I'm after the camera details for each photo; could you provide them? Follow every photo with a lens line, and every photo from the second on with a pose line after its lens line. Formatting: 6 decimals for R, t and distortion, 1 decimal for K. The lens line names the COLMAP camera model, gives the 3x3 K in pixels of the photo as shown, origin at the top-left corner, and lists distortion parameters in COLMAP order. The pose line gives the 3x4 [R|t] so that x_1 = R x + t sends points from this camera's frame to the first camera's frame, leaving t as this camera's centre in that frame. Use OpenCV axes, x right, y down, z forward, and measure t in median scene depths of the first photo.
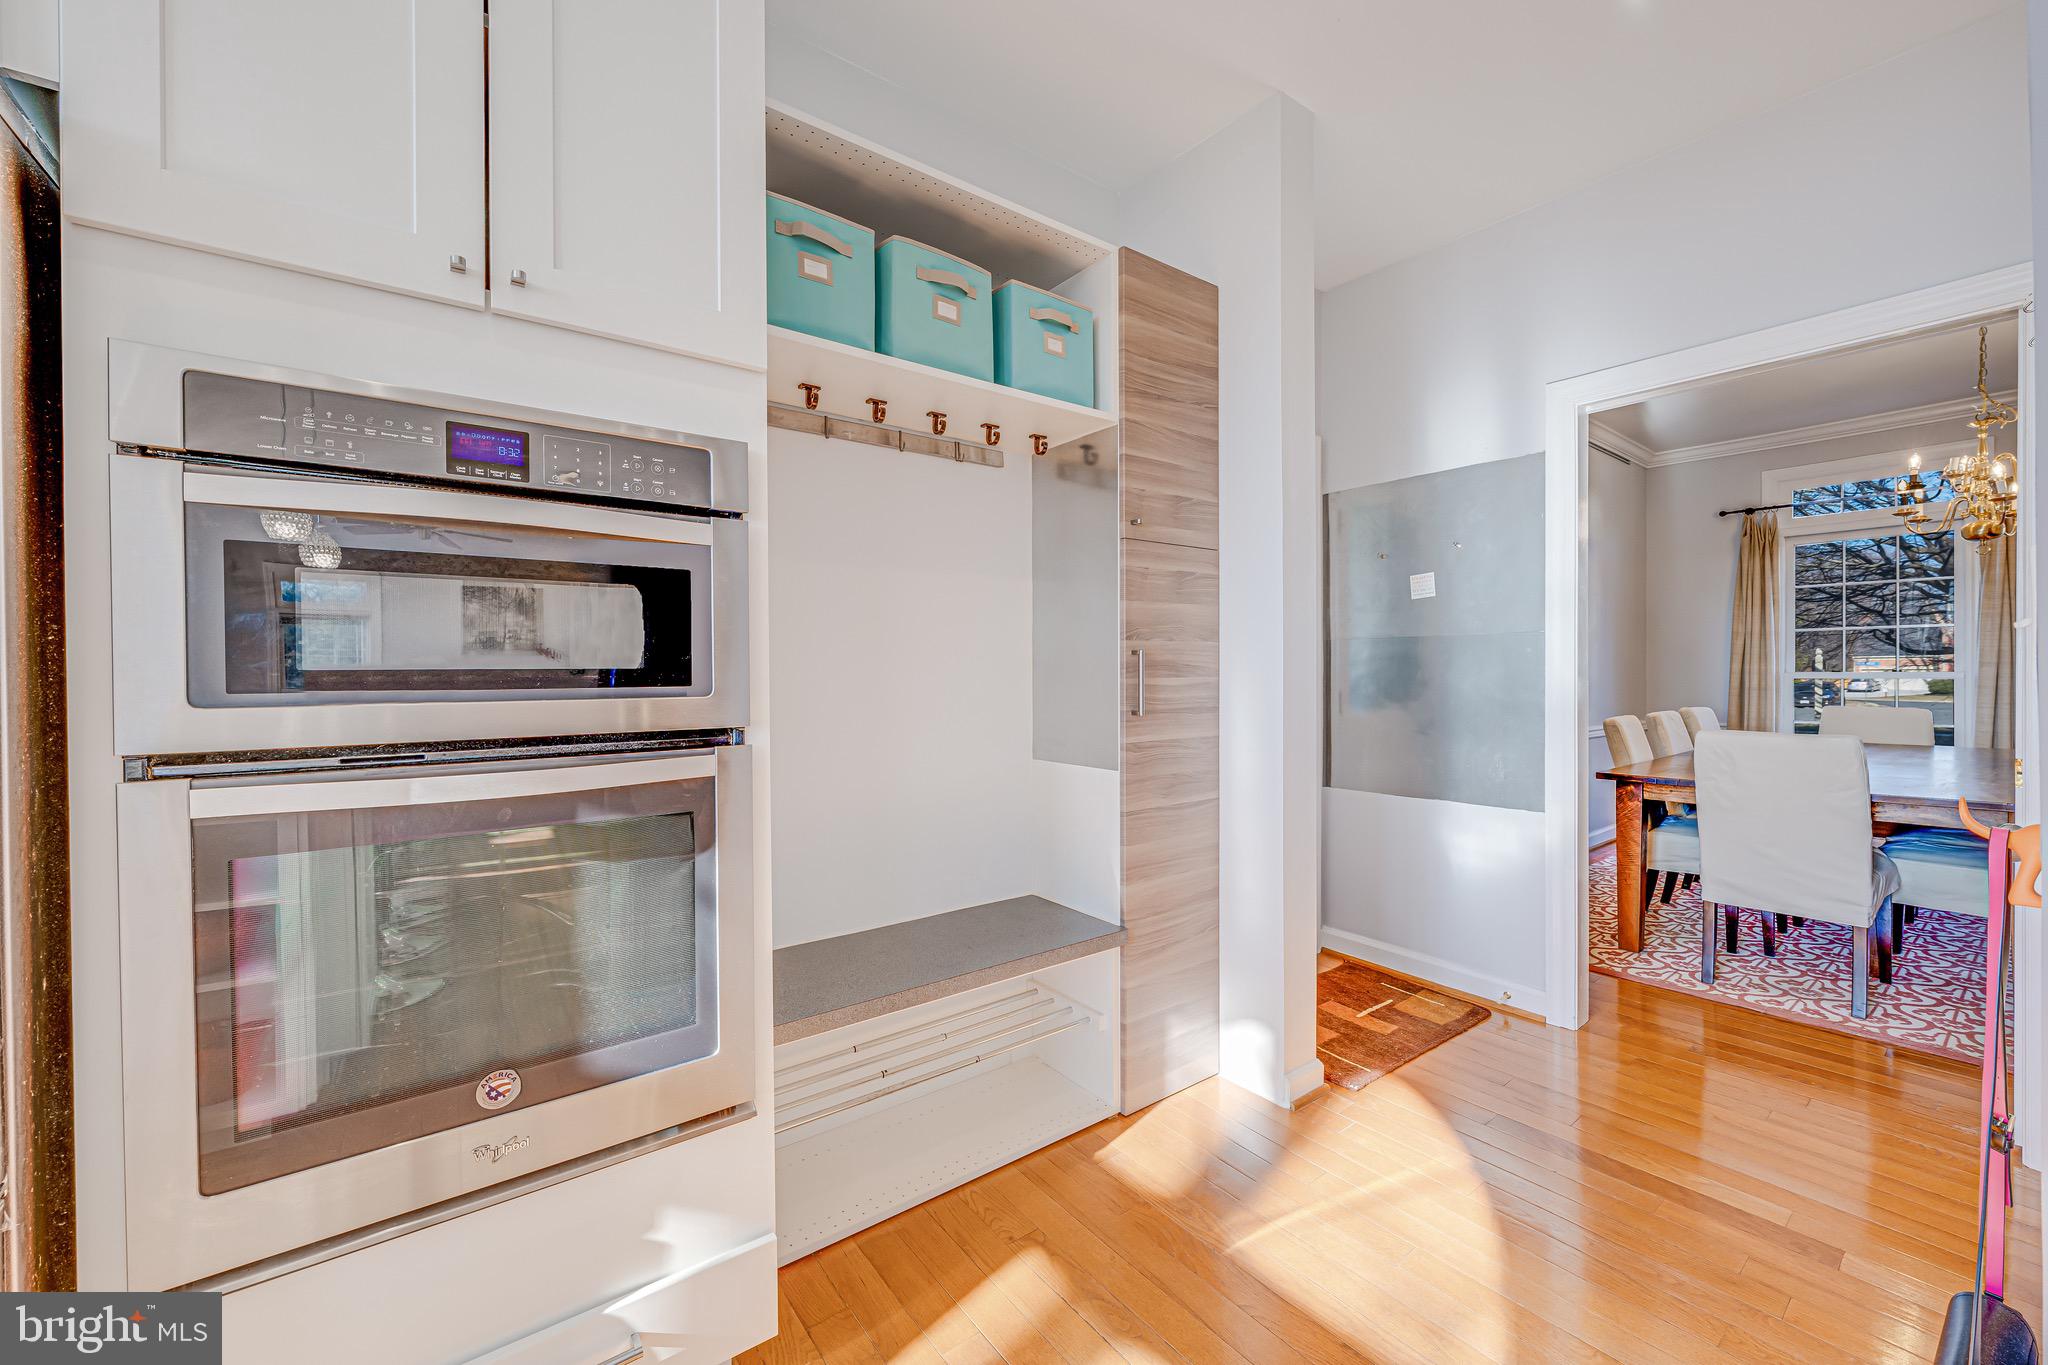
lens RADIAL K [[794.6, 0, 1013.5], [0, 794.6, 681.7], [0, 0, 1]] dist [-0.005383, 0.000792]
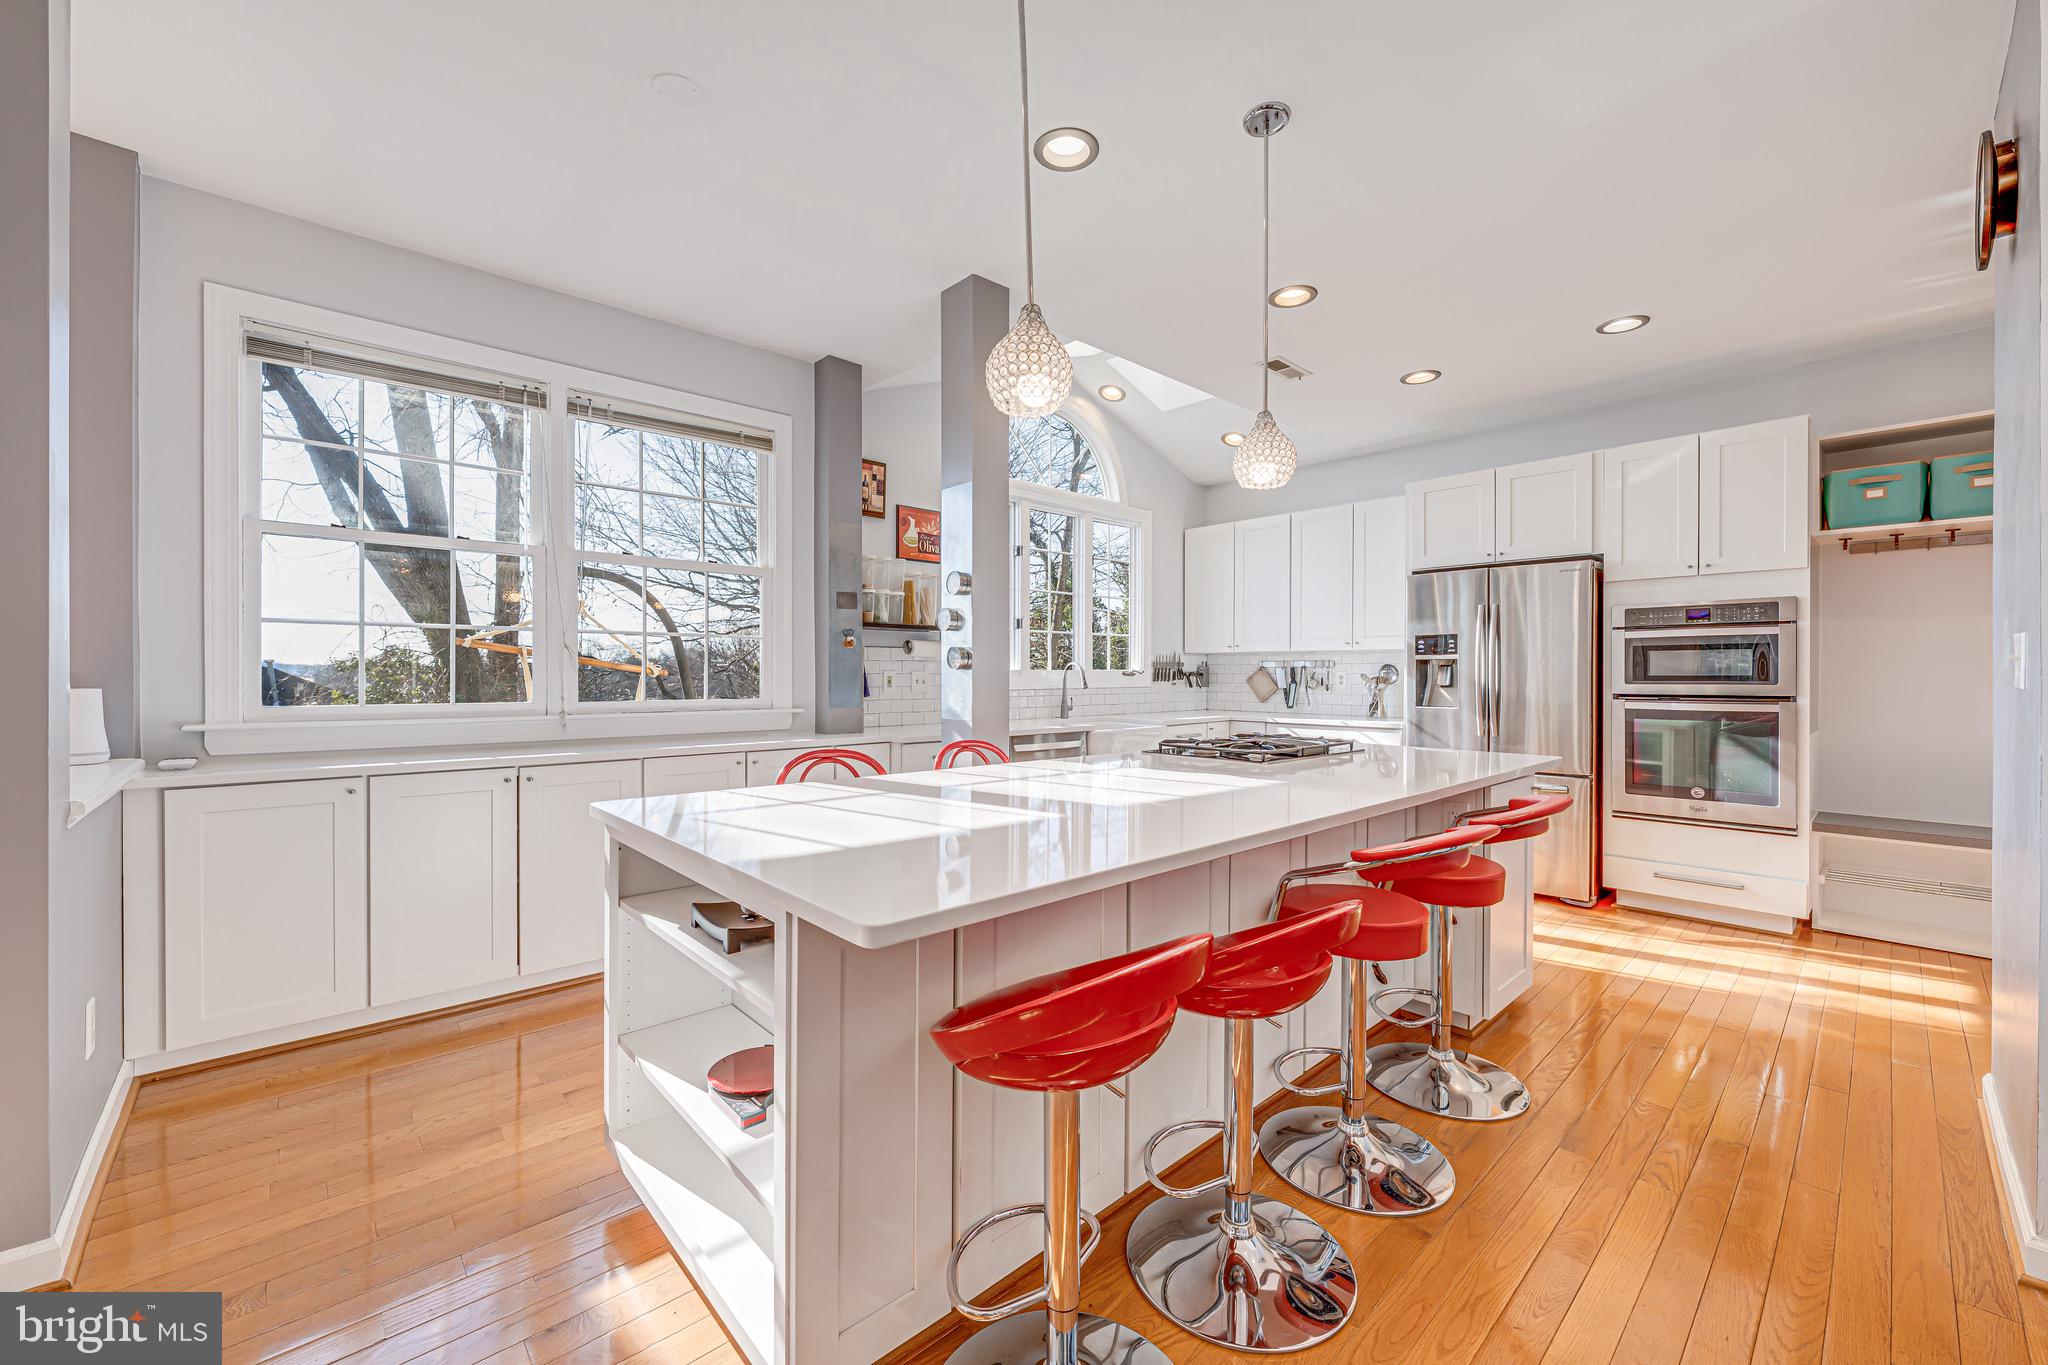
lens RADIAL K [[794.6, 0, 1022.4], [0, 794.6, 675.5], [0, 0, 1]] dist [-0.005383, 0.000792]
pose [[0.093313, 0.006439, -0.995616, 1.328258], [-0.014420, 0.999883, 0.005115, 0.004982], [0.995532, 0.013879, 0.093395, -1.205560]]
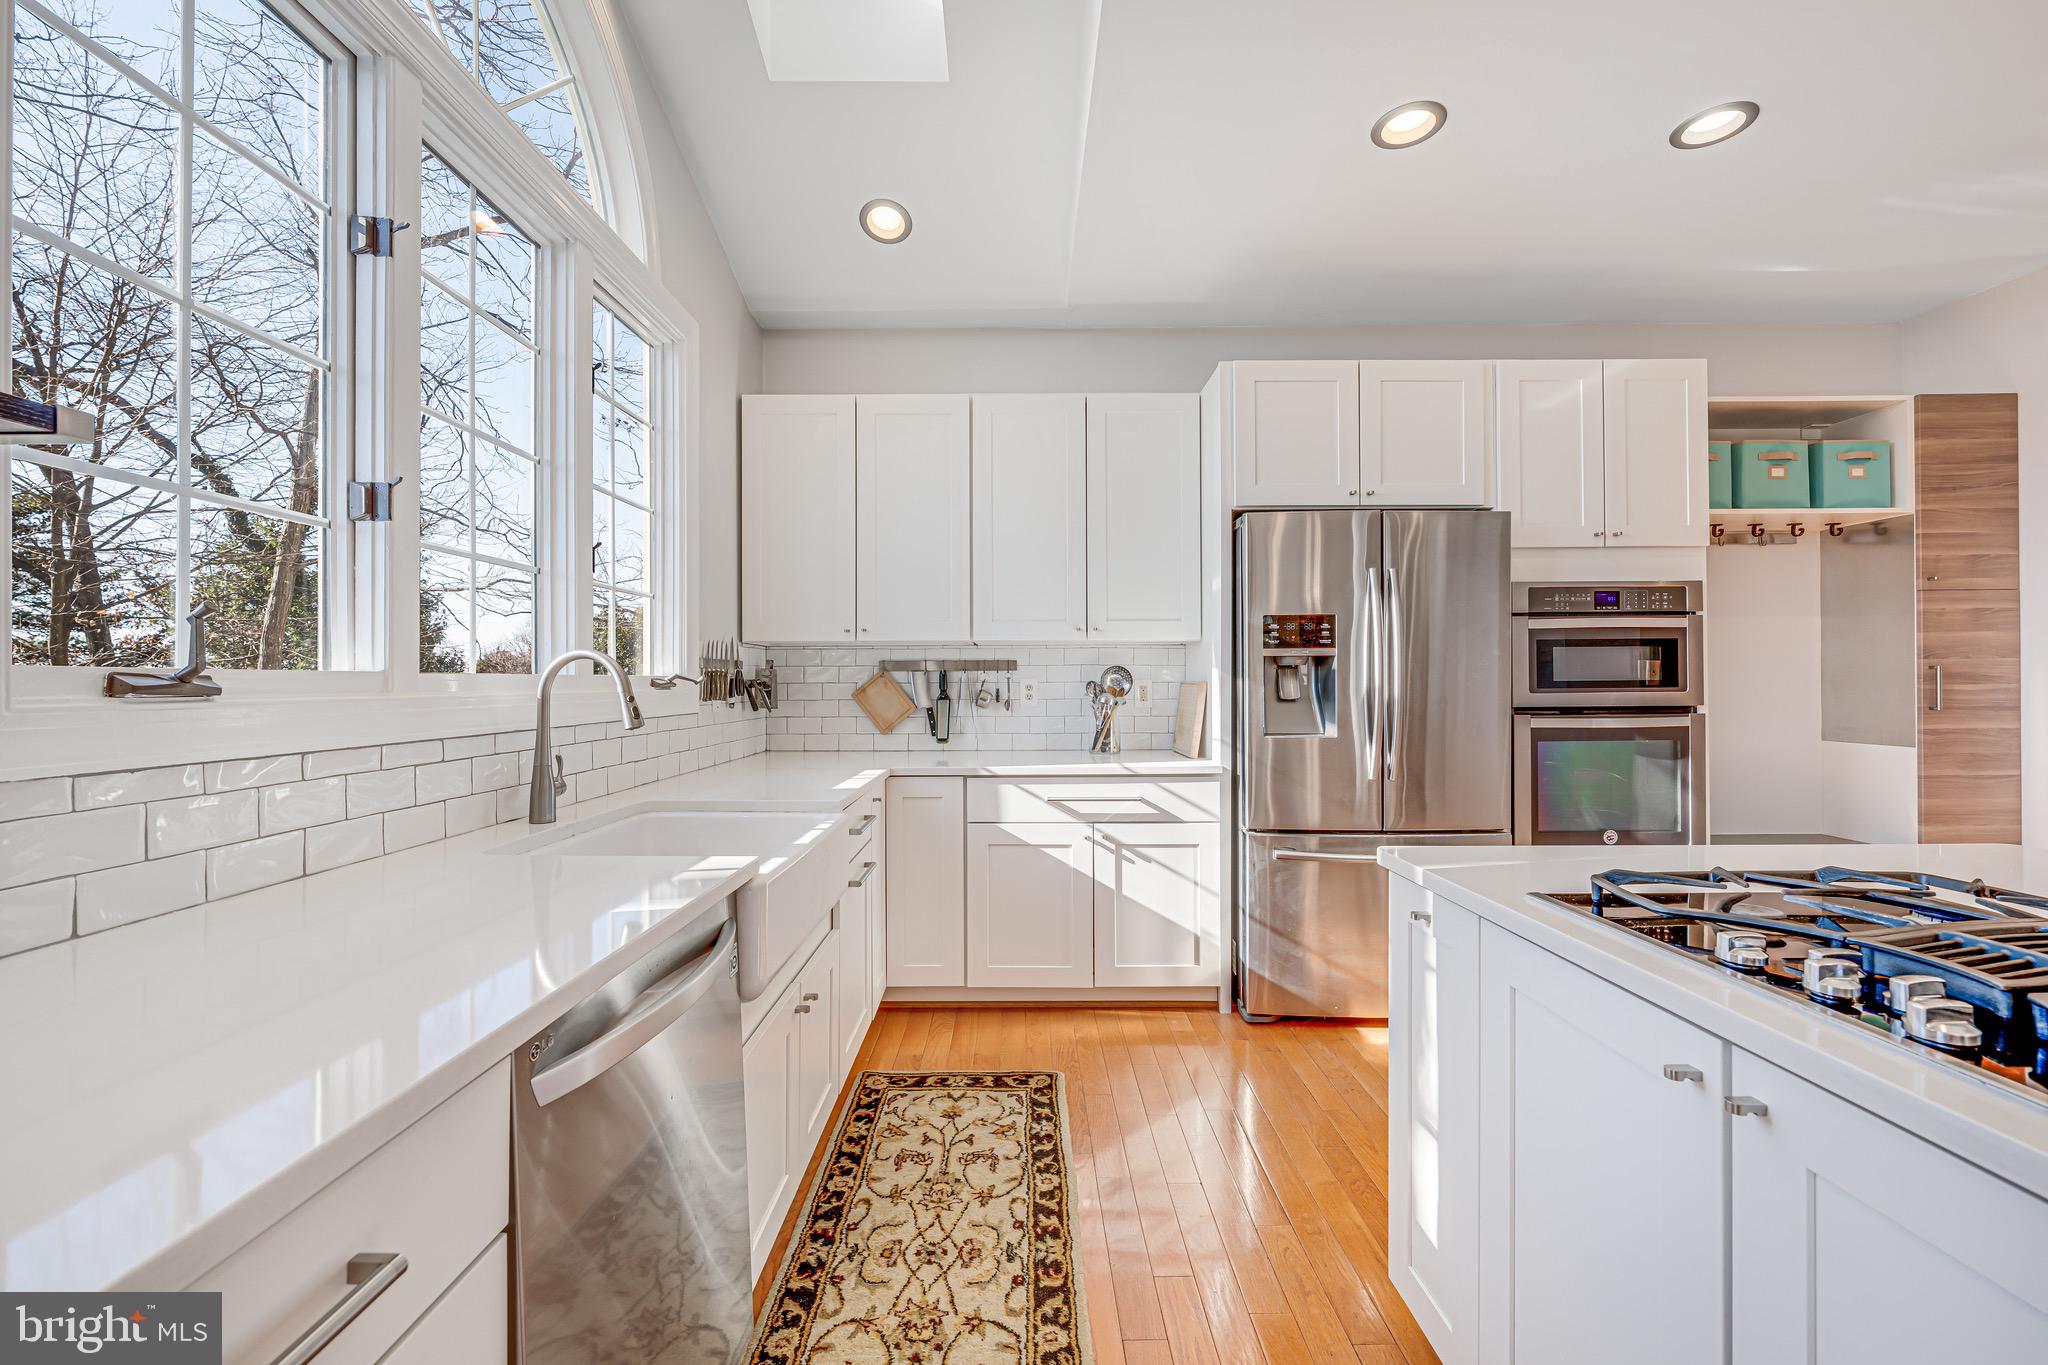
lens RADIAL K [[794.6, 0, 1010.9], [0, 794.6, 682.2], [0, 0, 1]] dist [-0.005383, 0.000792]
pose [[0.798154, -0.002115, -0.602450, -0.329406], [-0.005403, 0.999928, -0.010668, 0.015388], [0.602430, 0.011770, 0.798085, -1.199728]]
